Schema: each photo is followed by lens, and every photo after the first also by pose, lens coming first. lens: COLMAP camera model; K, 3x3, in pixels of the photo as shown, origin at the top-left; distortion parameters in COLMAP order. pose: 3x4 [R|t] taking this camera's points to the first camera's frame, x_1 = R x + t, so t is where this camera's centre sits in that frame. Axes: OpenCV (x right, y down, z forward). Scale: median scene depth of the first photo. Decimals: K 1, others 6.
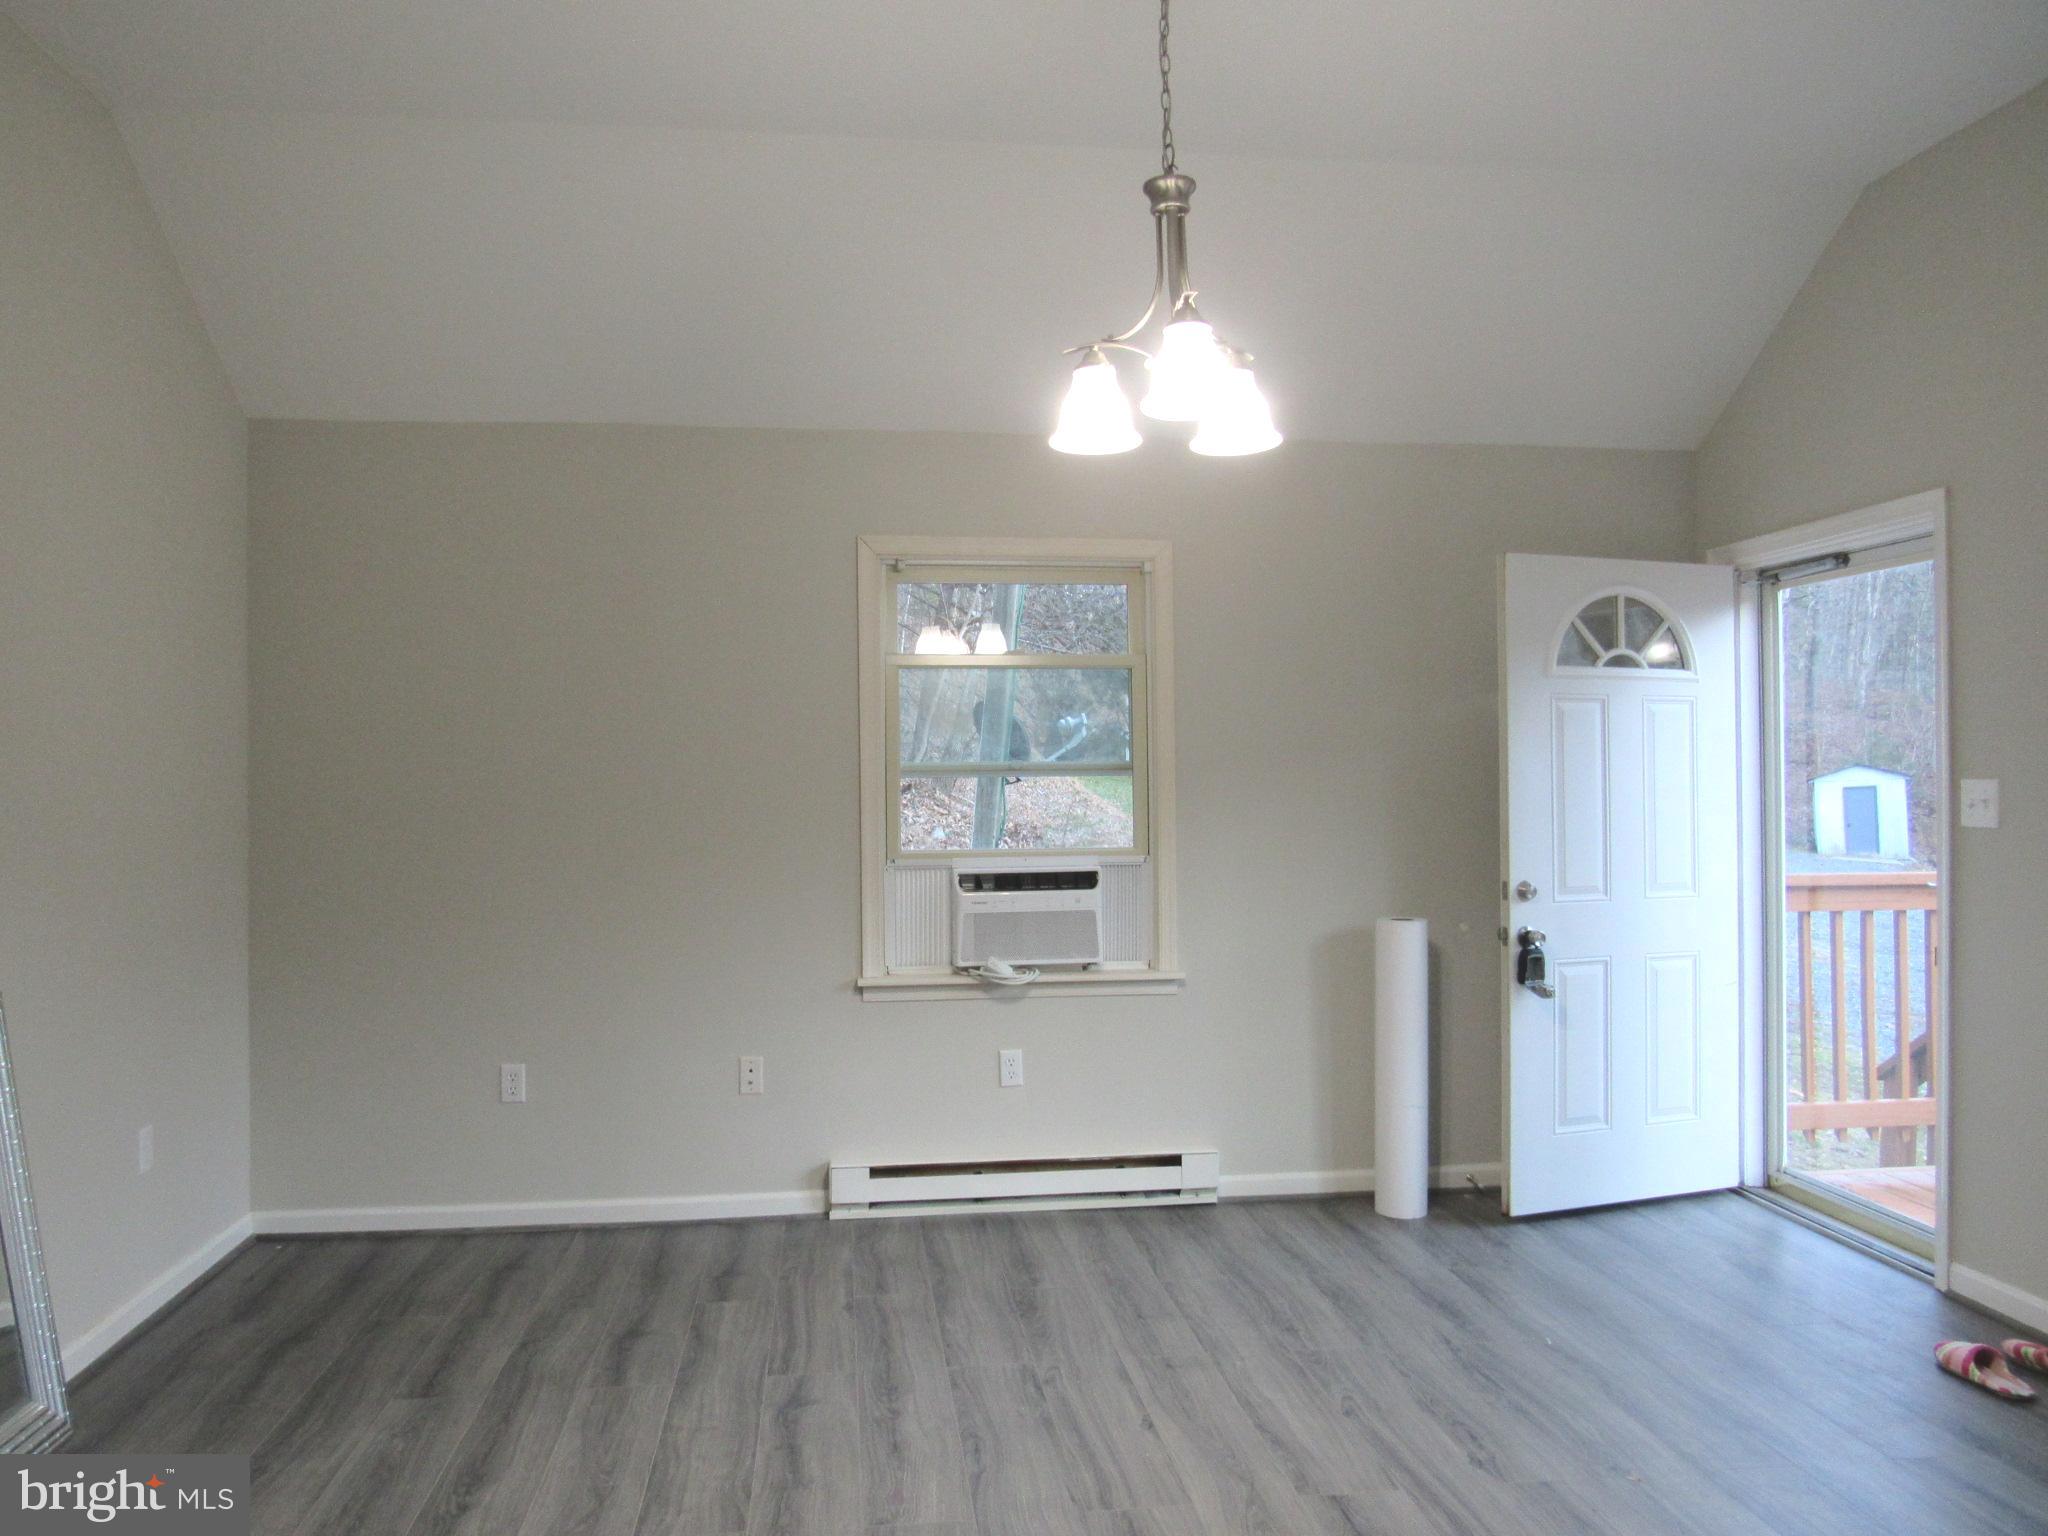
lens RADIAL K [[1469.4, 0, 1011.0], [0, 1469.4, 771.1], [0, 0, 1]] dist [-0.031968, 0.019163]
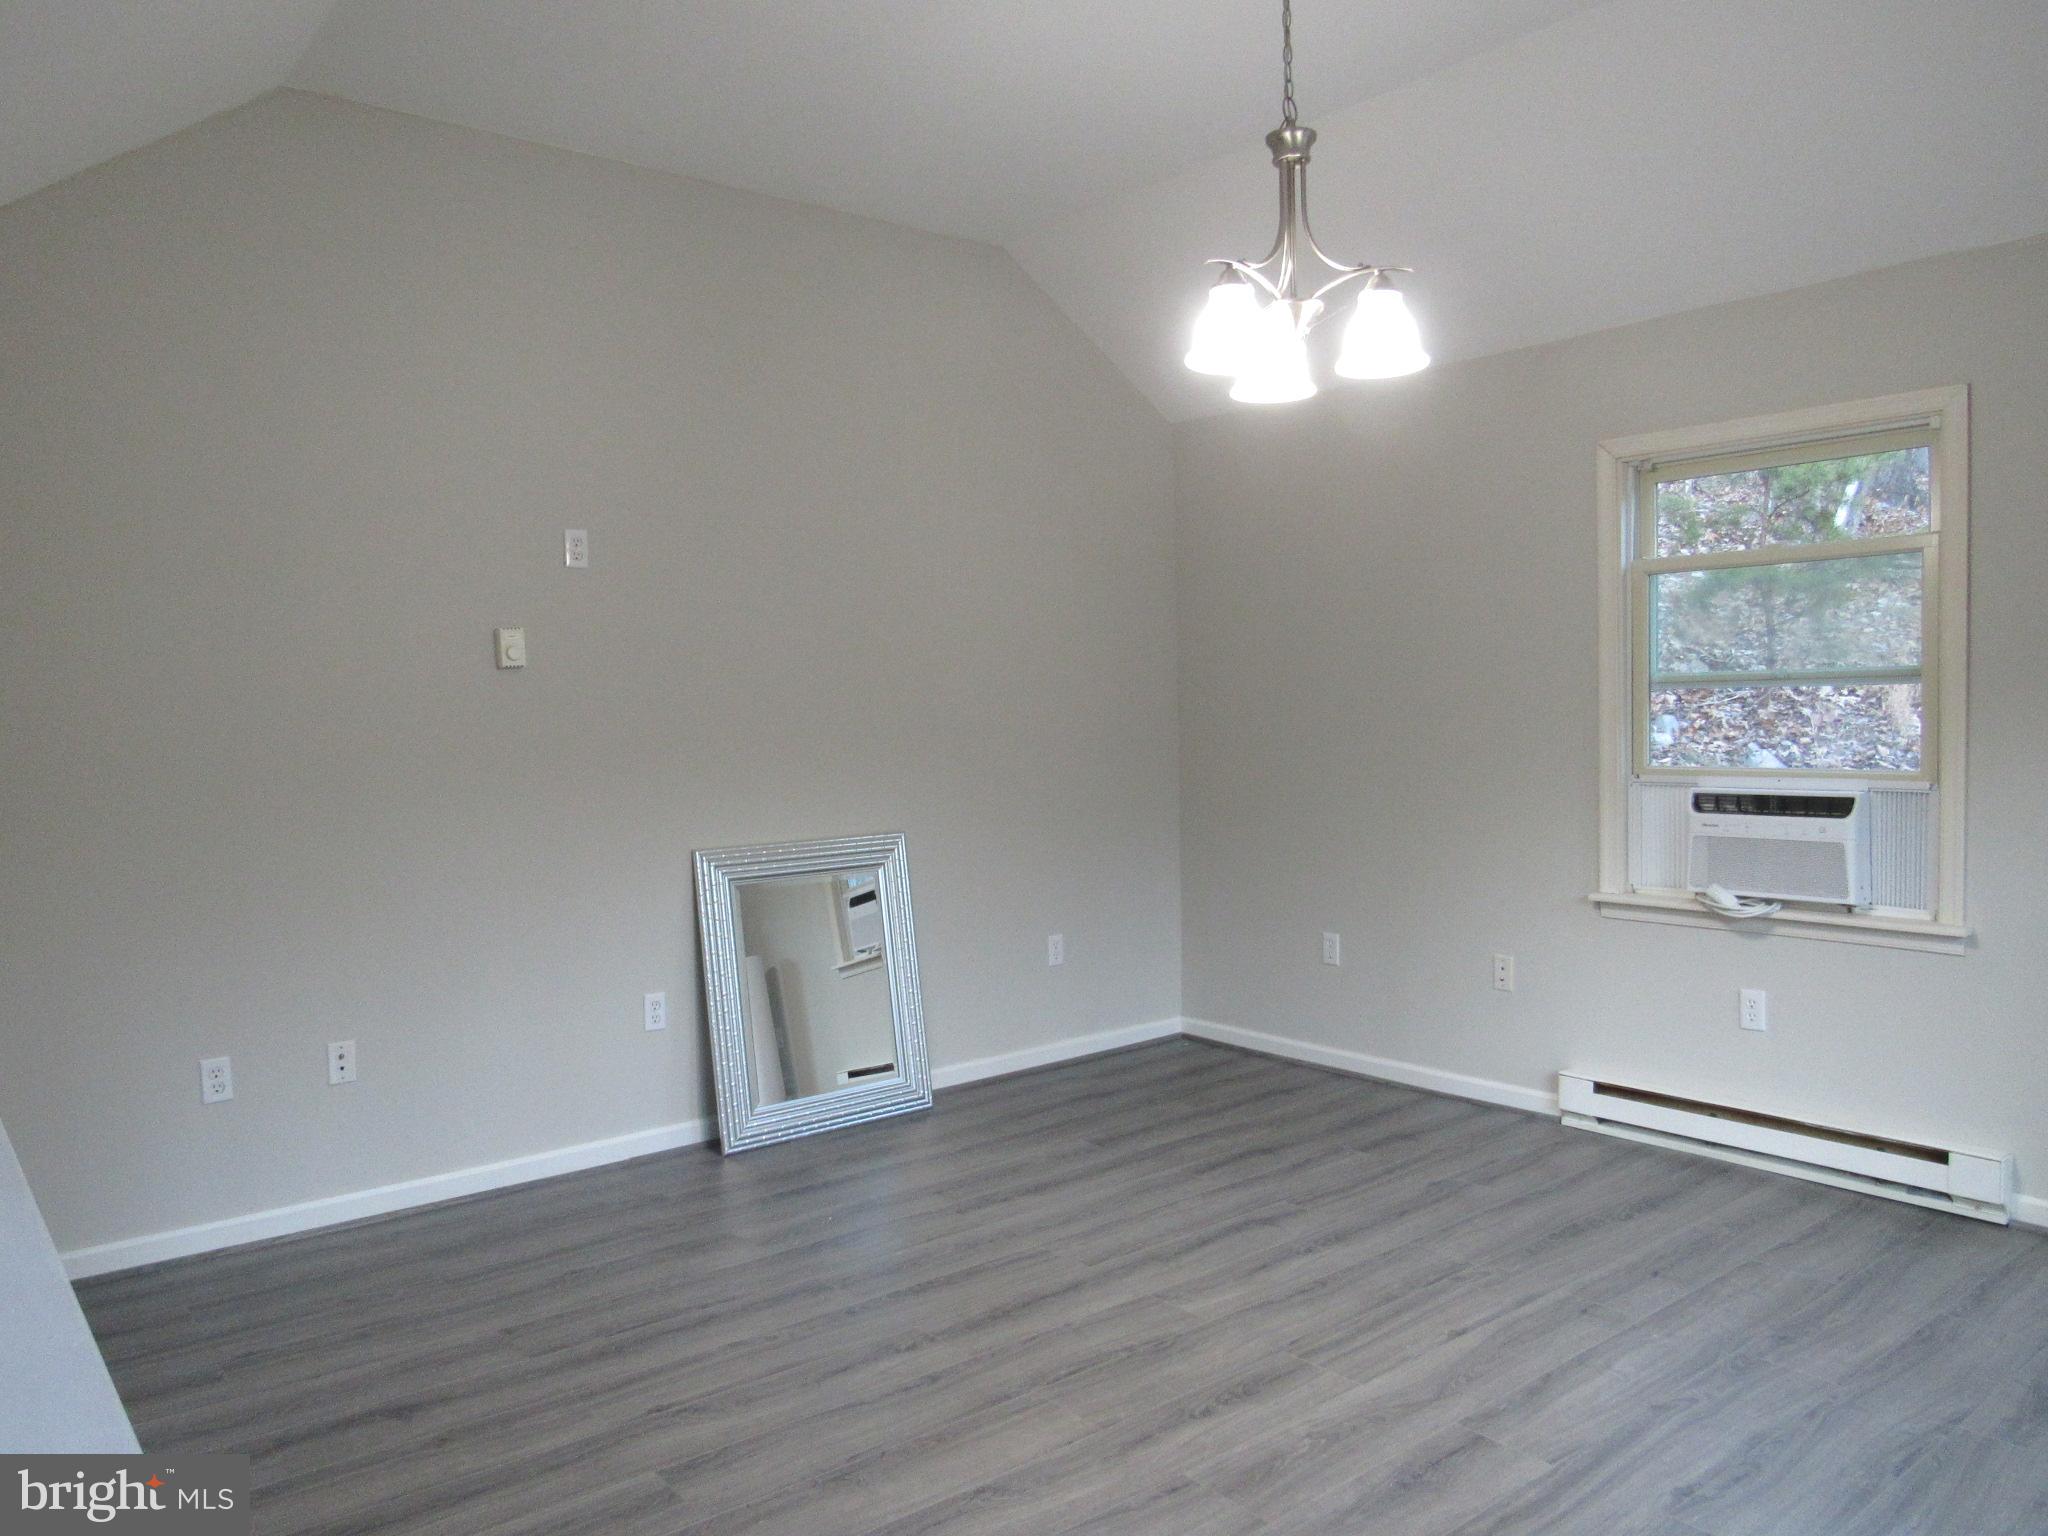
lens RADIAL K [[1469.4, 0, 989.8], [0, 1469.4, 786.0], [0, 0, 1]] dist [-0.031968, 0.019163]
pose [[0.529336, 0.046402, -0.847143, 0.520821], [0.022704, 0.997371, 0.068817, -0.008042], [0.848109, -0.055661, 0.526891, 0.139298]]
